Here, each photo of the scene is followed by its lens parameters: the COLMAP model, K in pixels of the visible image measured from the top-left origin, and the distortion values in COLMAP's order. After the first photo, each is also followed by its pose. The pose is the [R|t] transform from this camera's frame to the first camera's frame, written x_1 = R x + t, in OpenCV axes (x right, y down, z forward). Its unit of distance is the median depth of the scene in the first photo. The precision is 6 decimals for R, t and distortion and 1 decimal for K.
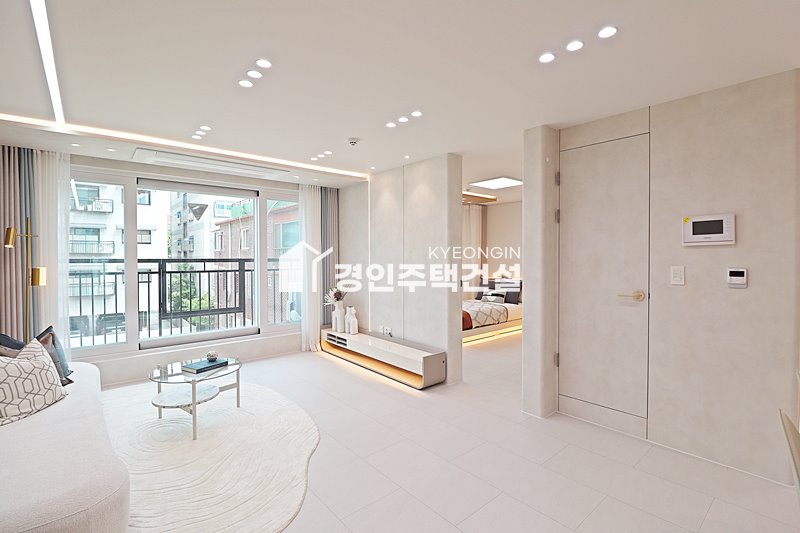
lens RADIAL K [[371.5, 0, 408.4], [0, 371.5, 261.5], [0, 0, 1]] dist [-0.002876, -0.008367]
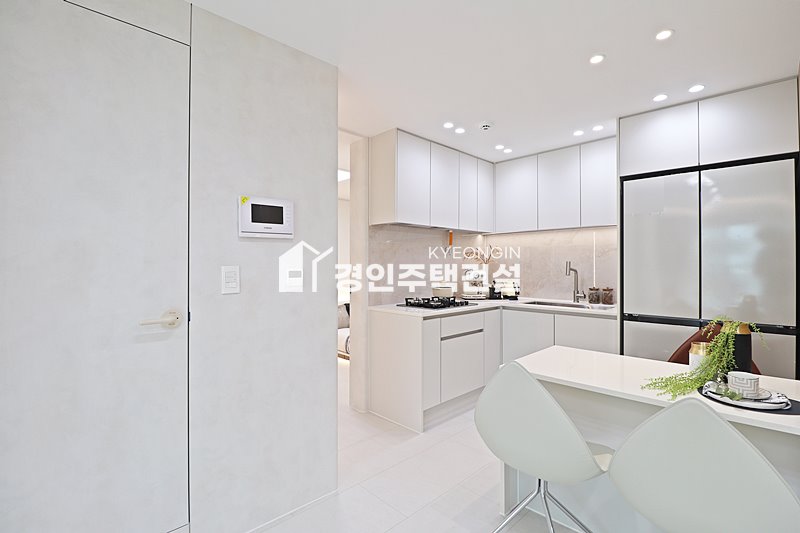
lens RADIAL K [[371.5, 0, 405.8], [0, 371.5, 263.4], [0, 0, 1]] dist [-0.002876, -0.008367]
pose [[-0.058612, 0.008248, 0.998247, 0.018366], [0.014253, 0.999871, -0.007425, 0.009509], [-0.998179, 0.013793, -0.058722, 0.395049]]
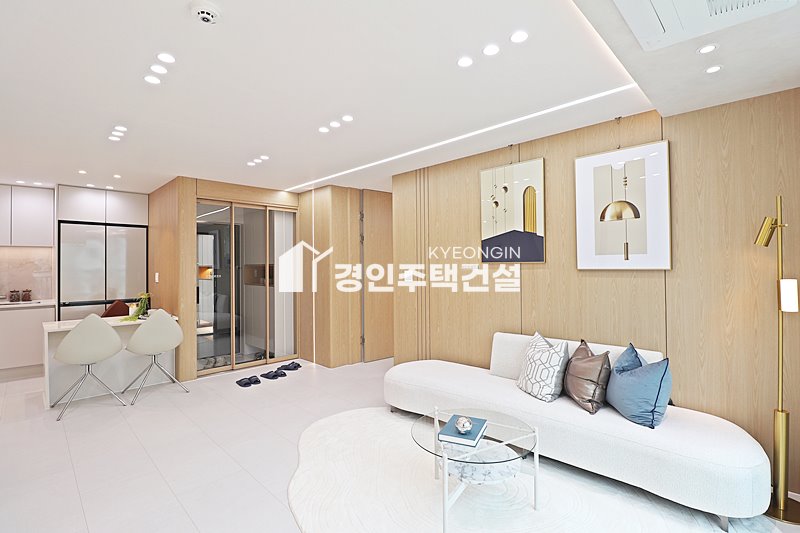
lens RADIAL K [[371.5, 0, 401.8], [0, 371.5, 262.3], [0, 0, 1]] dist [-0.002876, -0.008367]
pose [[-0.997553, 0.010341, -0.069140, -0.257237], [0.010076, 0.999940, 0.004192, -0.013185], [0.069180, 0.003485, -0.997598, 1.077468]]
